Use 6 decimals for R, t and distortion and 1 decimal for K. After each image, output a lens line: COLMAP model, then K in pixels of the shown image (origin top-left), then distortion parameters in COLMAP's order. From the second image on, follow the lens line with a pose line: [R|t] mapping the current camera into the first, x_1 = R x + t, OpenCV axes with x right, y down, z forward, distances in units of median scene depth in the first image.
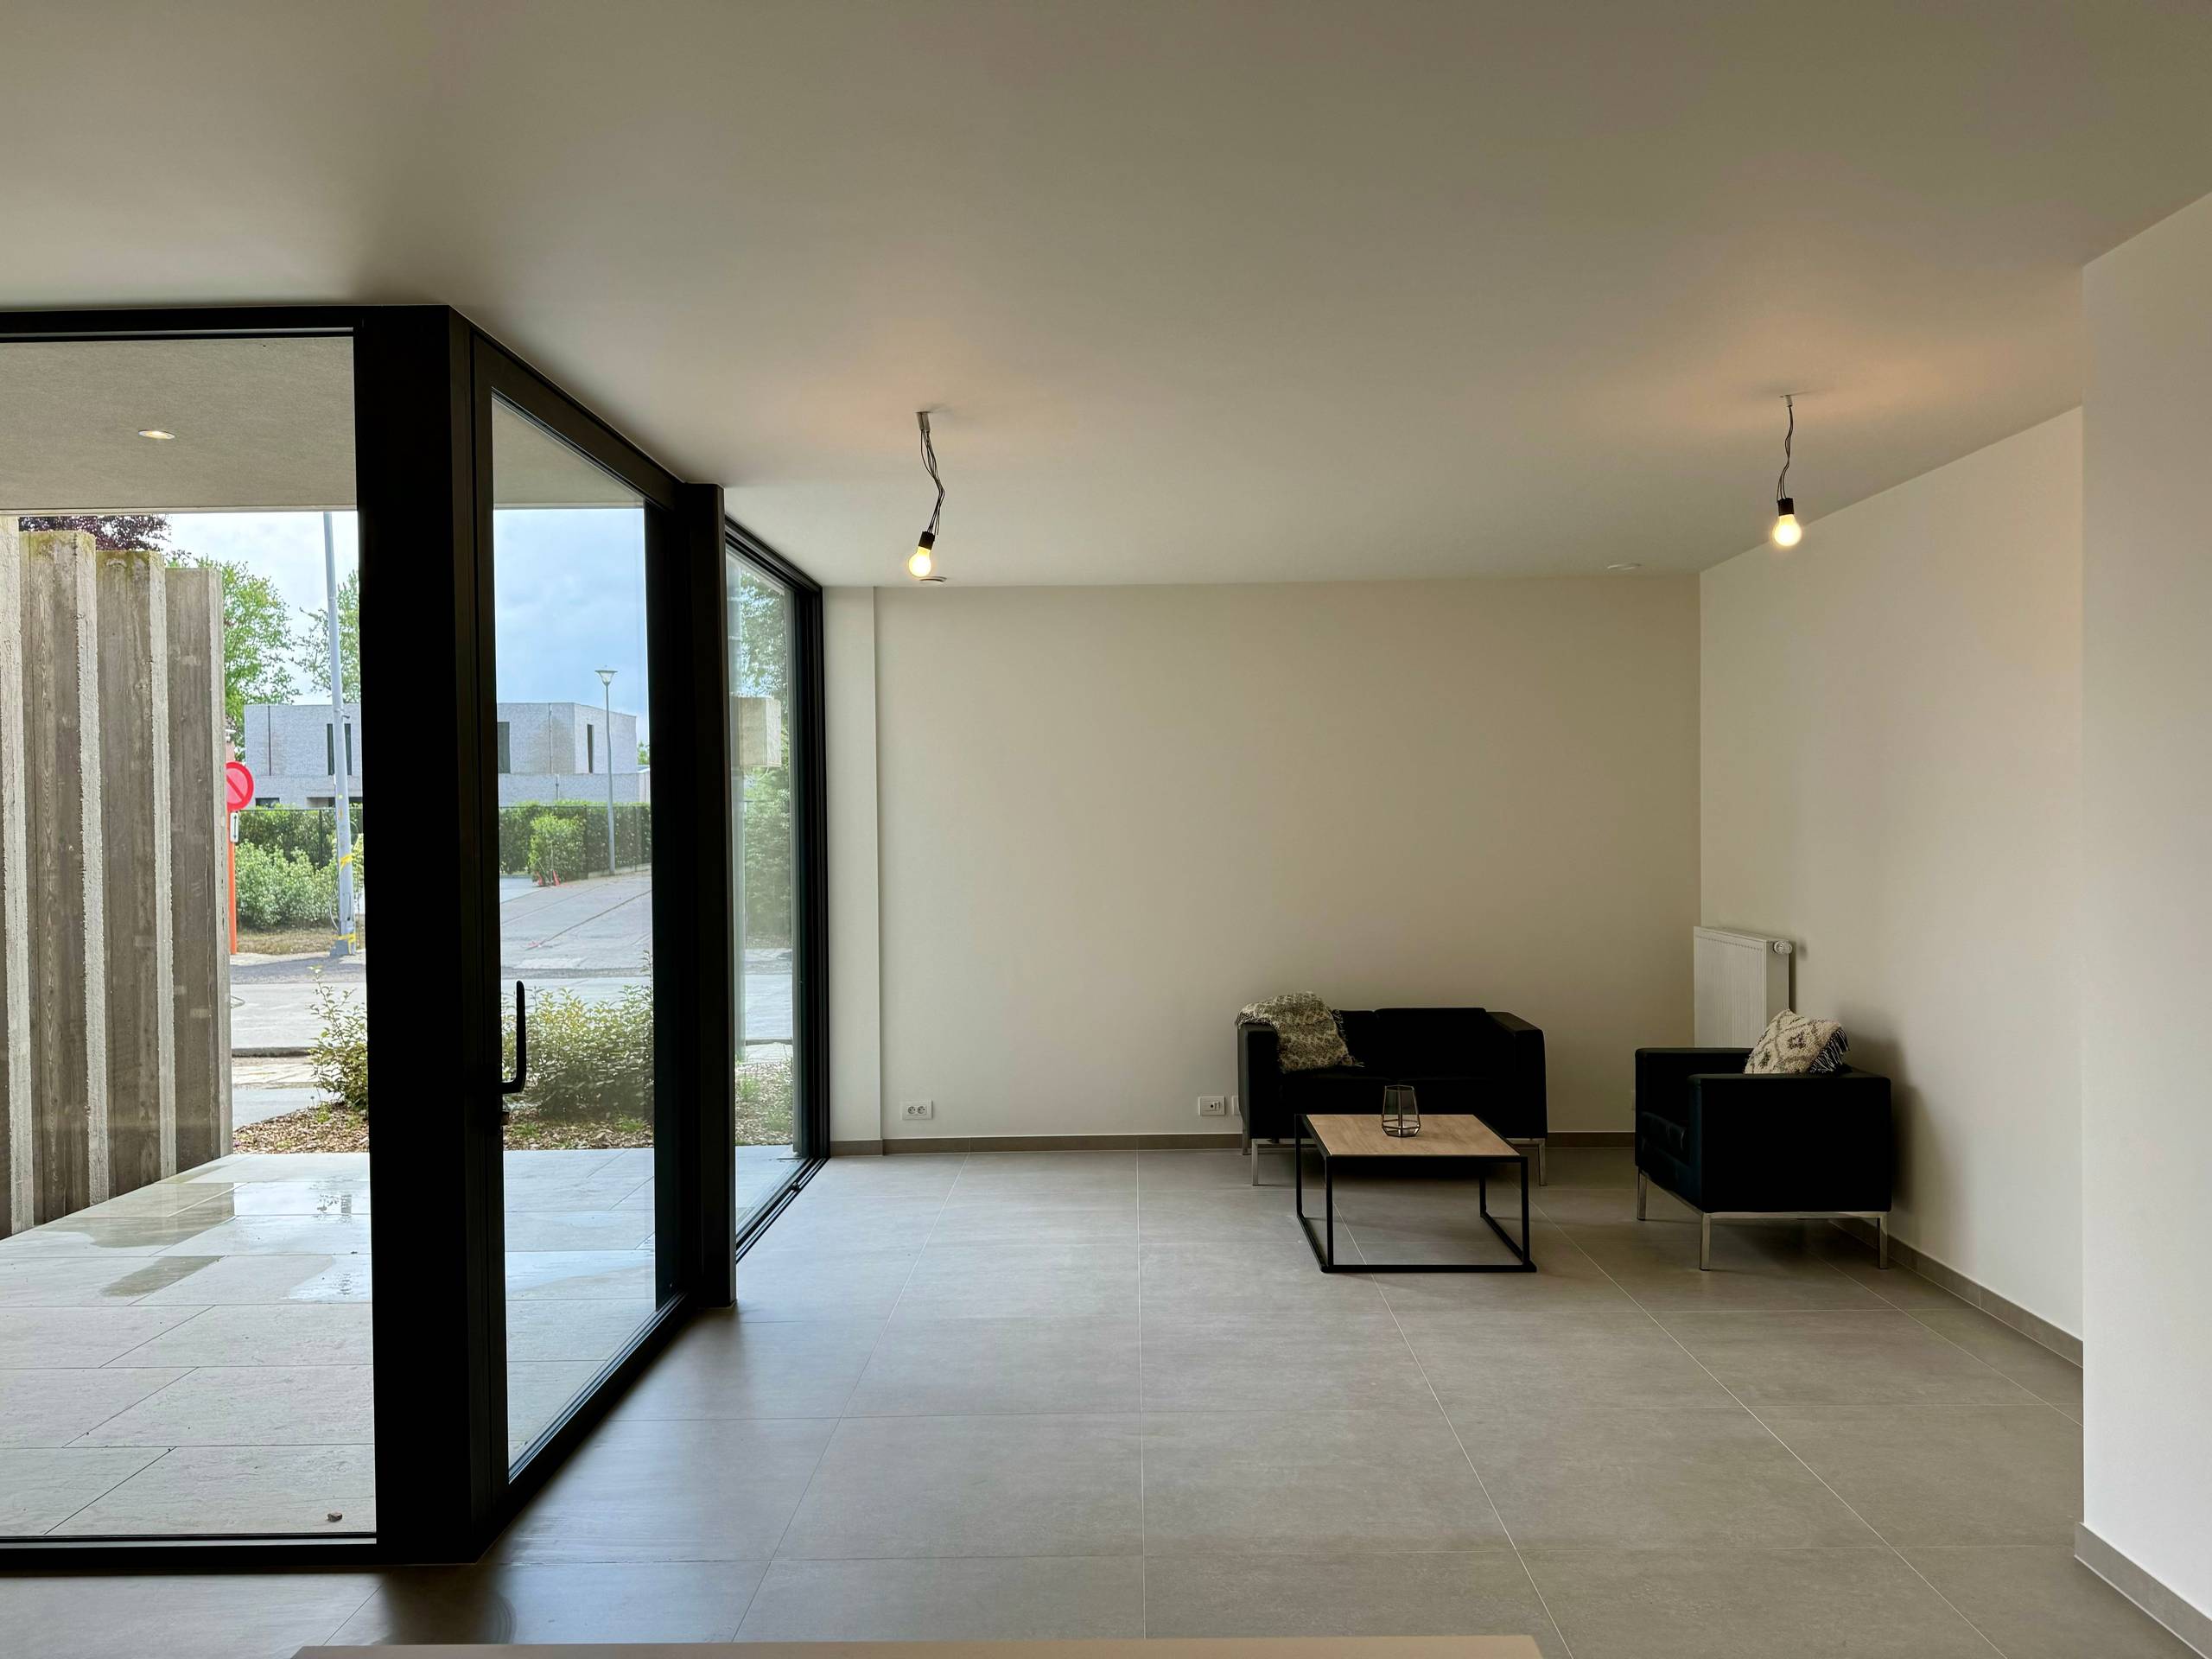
lens RADIAL K [[1538.7, 0, 1106.0], [0, 1538.7, 829.5], [0, 0, 1]] dist [0.097143, -0.112997]
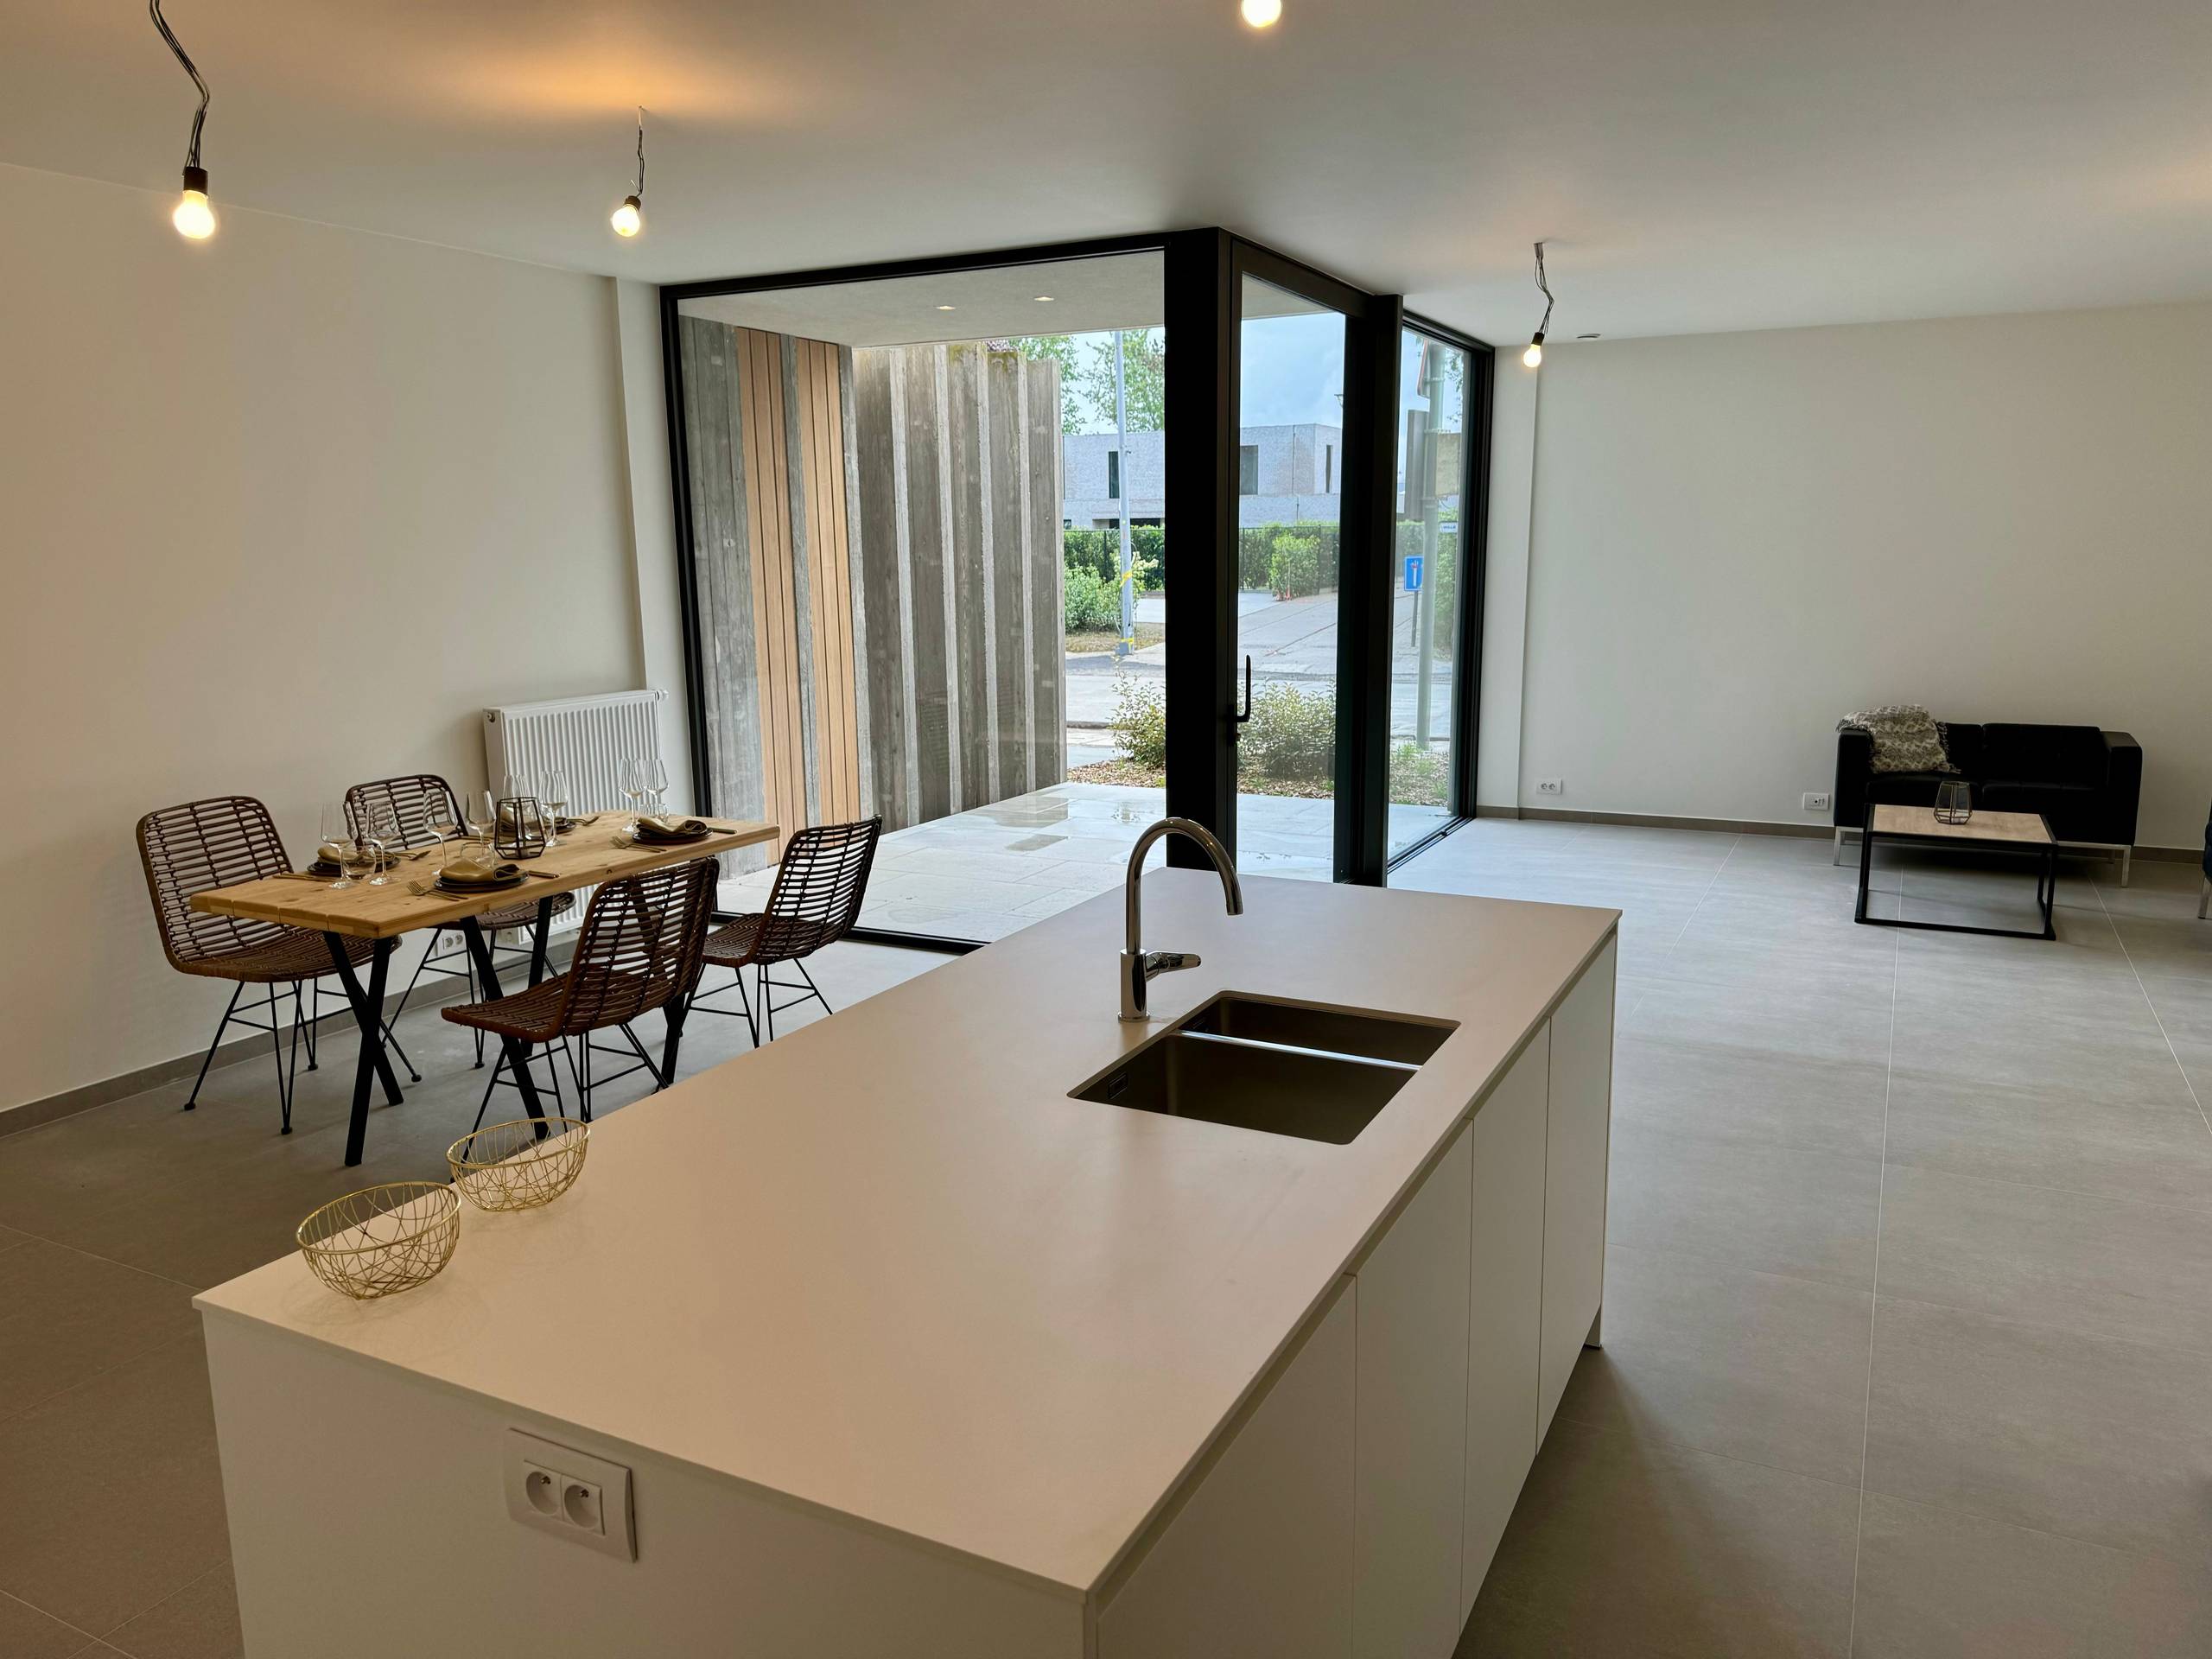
lens RADIAL K [[1537.5, 0, 1103.7], [0, 1537.5, 842.2], [0, 0, 1]] dist [0.076460, -0.111701]
pose [[0.894888, 0.086886, -0.437752, 0.112089], [-0.003222, 0.982098, 0.188342, -0.007044], [0.446280, -0.167134, 0.879147, -0.274219]]
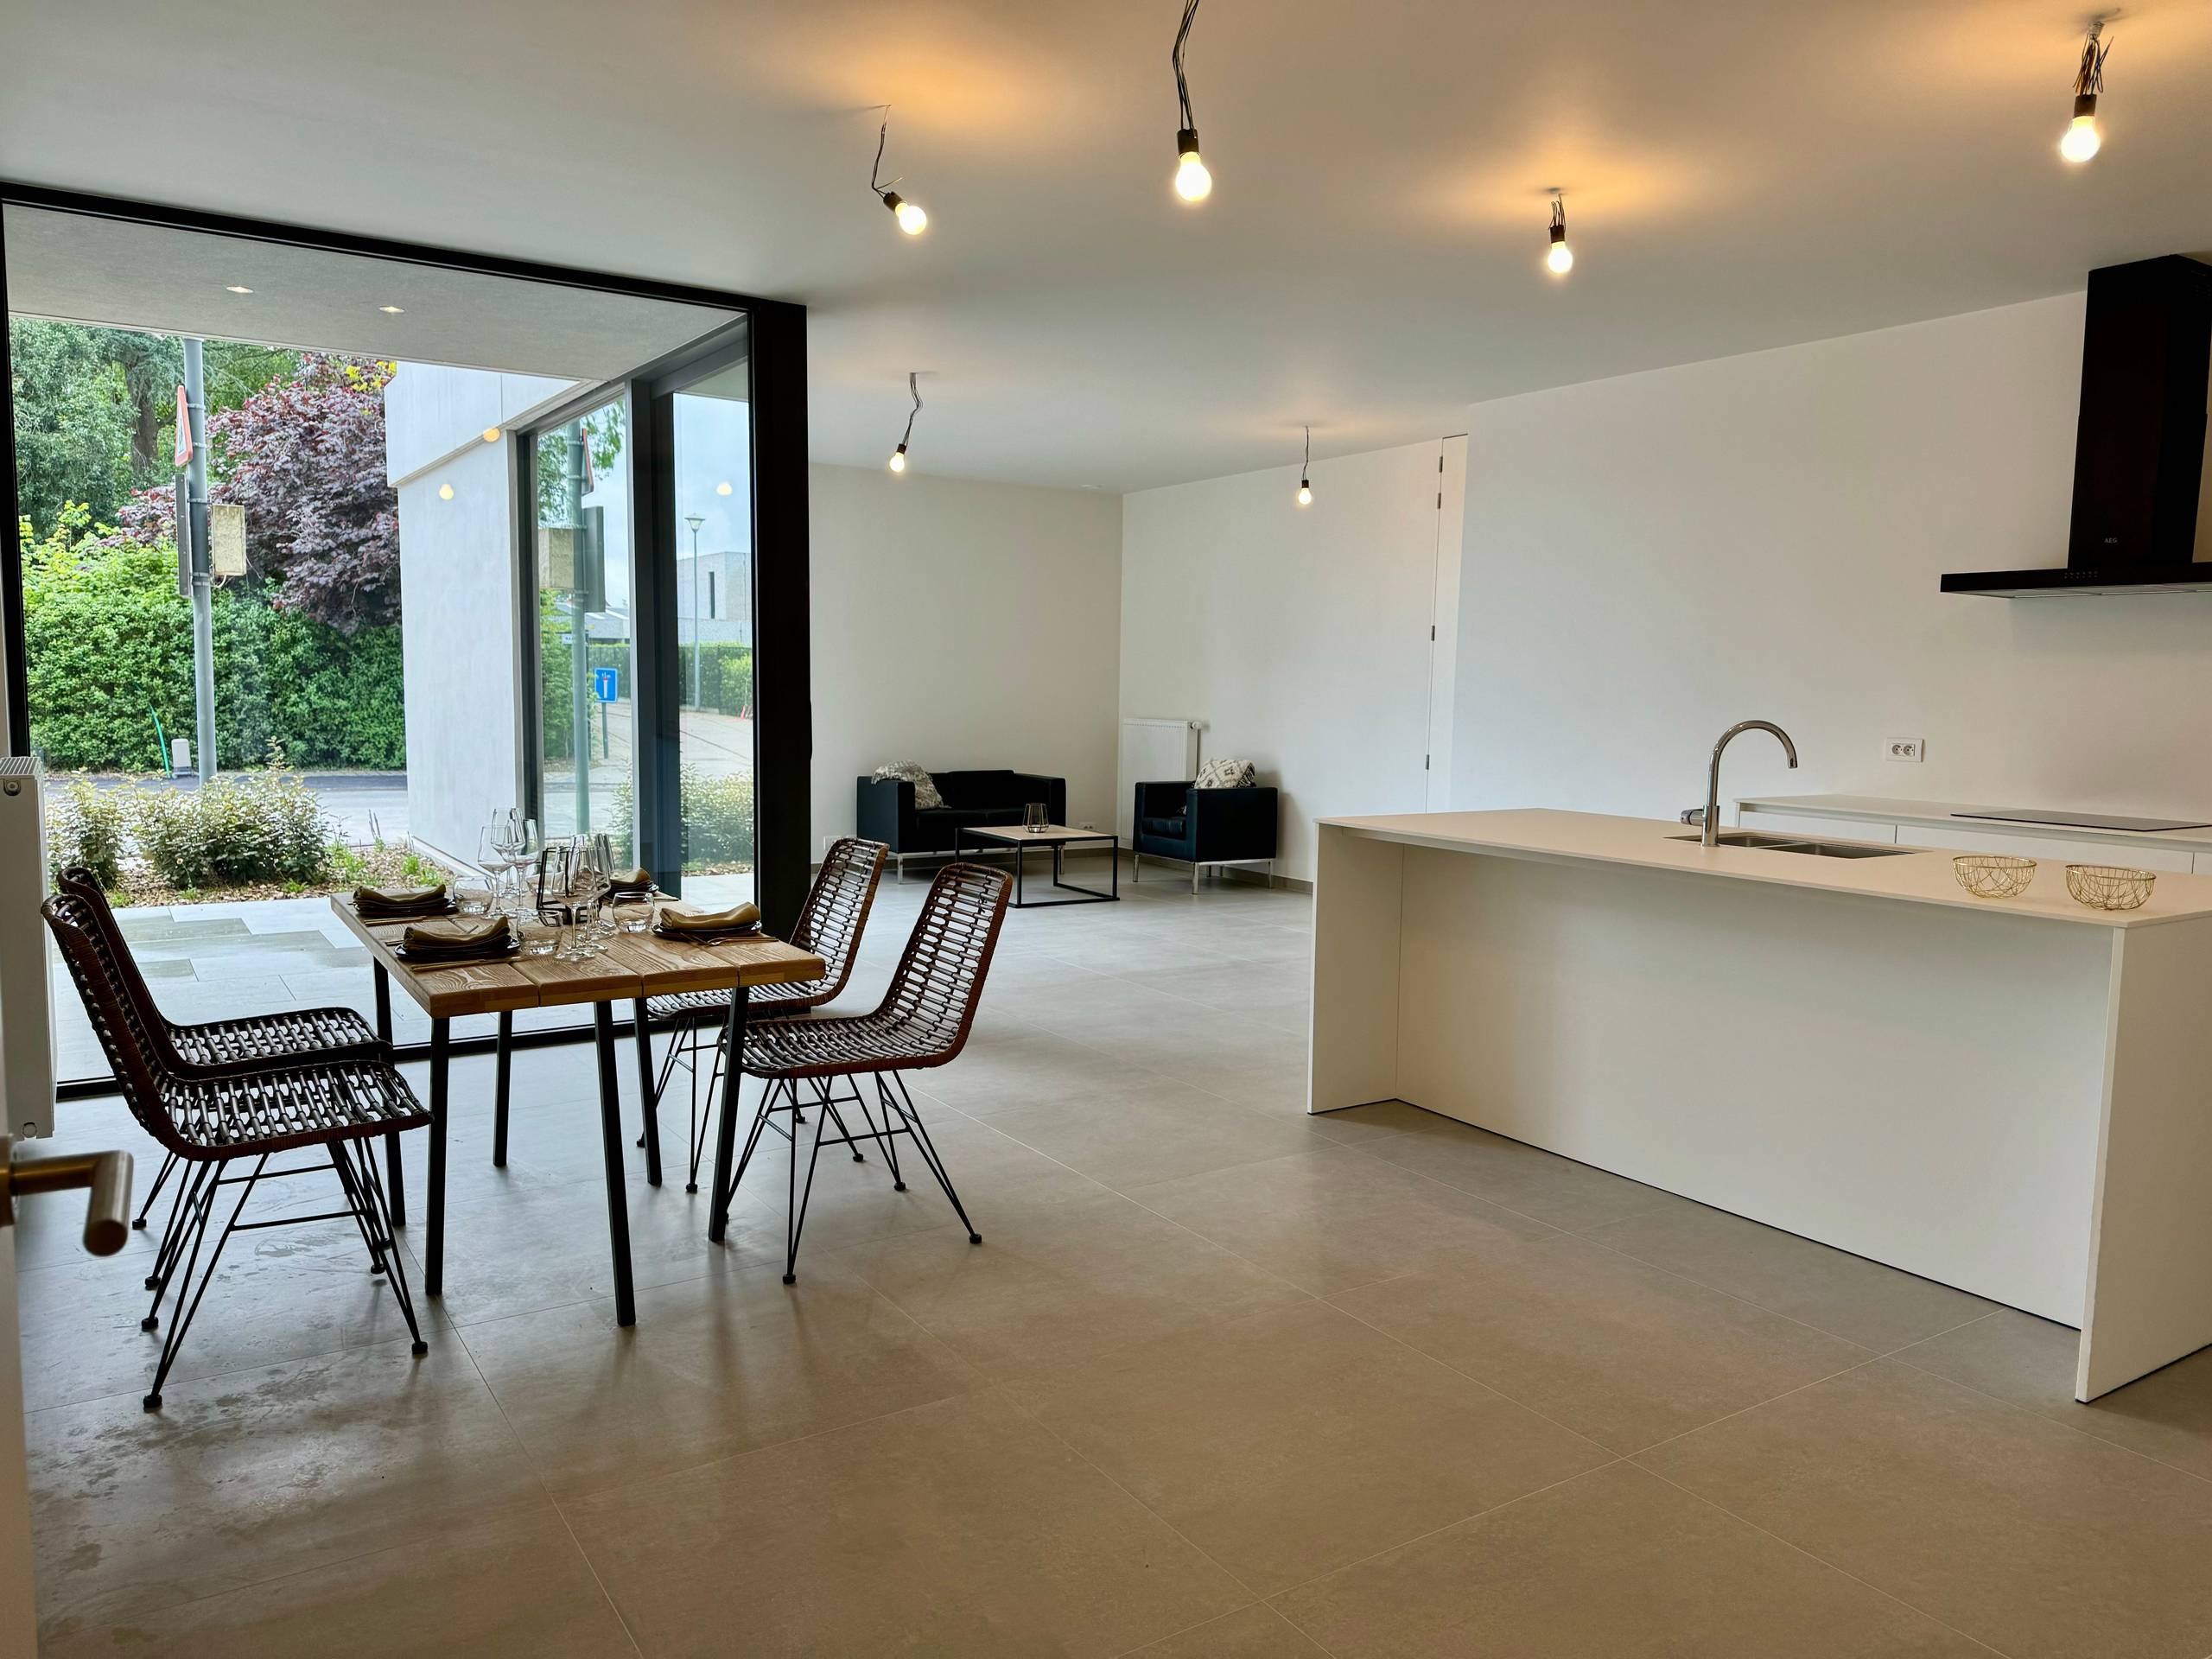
lens RADIAL K [[1537.5, 0, 1103.7], [0, 1537.5, 842.2], [0, 0, 1]] dist [0.076460, -0.111701]
pose [[0.830453, -0.030571, 0.556249, -0.557024], [-0.022313, 0.995867, 0.088043, 0.051915], [-0.556642, -0.085527, 0.826338, -0.333320]]
